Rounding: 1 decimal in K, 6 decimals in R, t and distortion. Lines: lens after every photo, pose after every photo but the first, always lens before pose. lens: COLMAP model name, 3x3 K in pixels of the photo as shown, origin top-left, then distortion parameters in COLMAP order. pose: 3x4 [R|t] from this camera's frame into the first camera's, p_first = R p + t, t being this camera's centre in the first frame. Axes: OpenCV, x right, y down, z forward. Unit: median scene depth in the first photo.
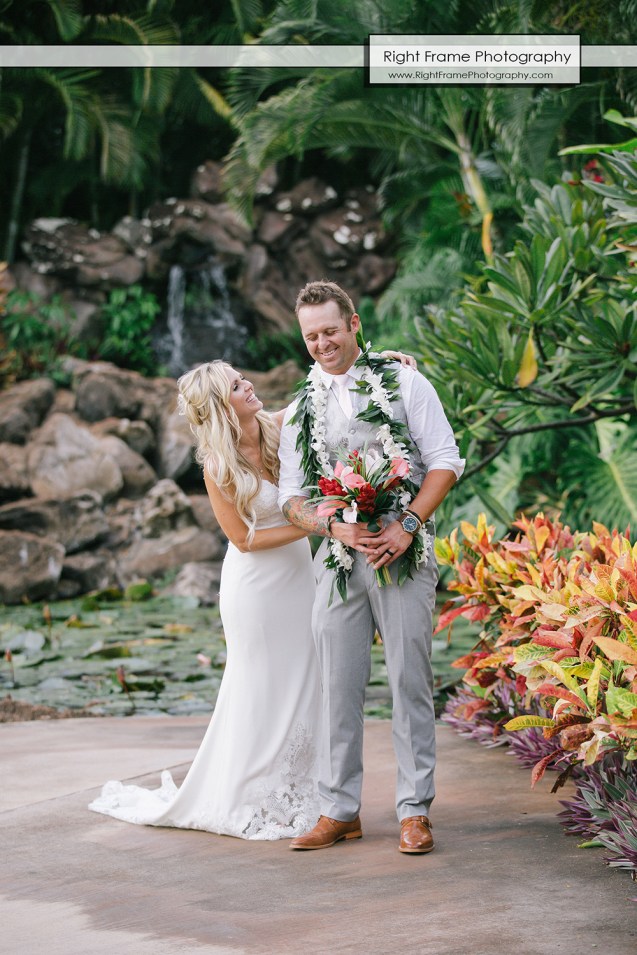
lens RADIAL K [[2671.2, 0, 318.5], [0, 2671.2, 477.5], [0, 0, 1]] dist [-0.131332, -0.615546]
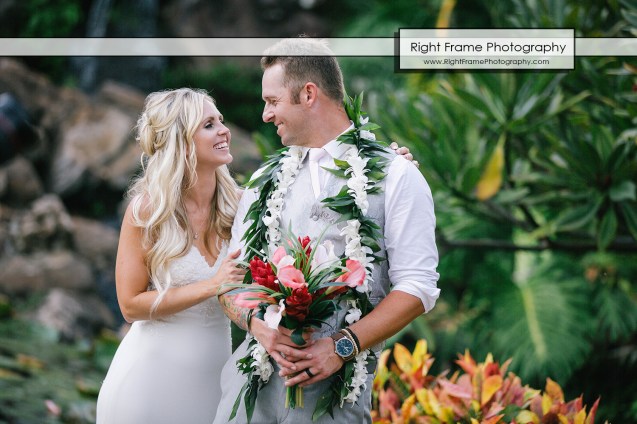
lens RADIAL K [[1781.7, 0, 318.5], [0, 1781.7, 212.0], [0, 0, 1]] dist [-0.131332, -0.615546]
pose [[0.968650, 0.223513, 0.108440, -0.040583], [-0.224862, 0.974391, 0.000222, -0.018839], [-0.105614, -0.024599, 0.994103, 0.451929]]
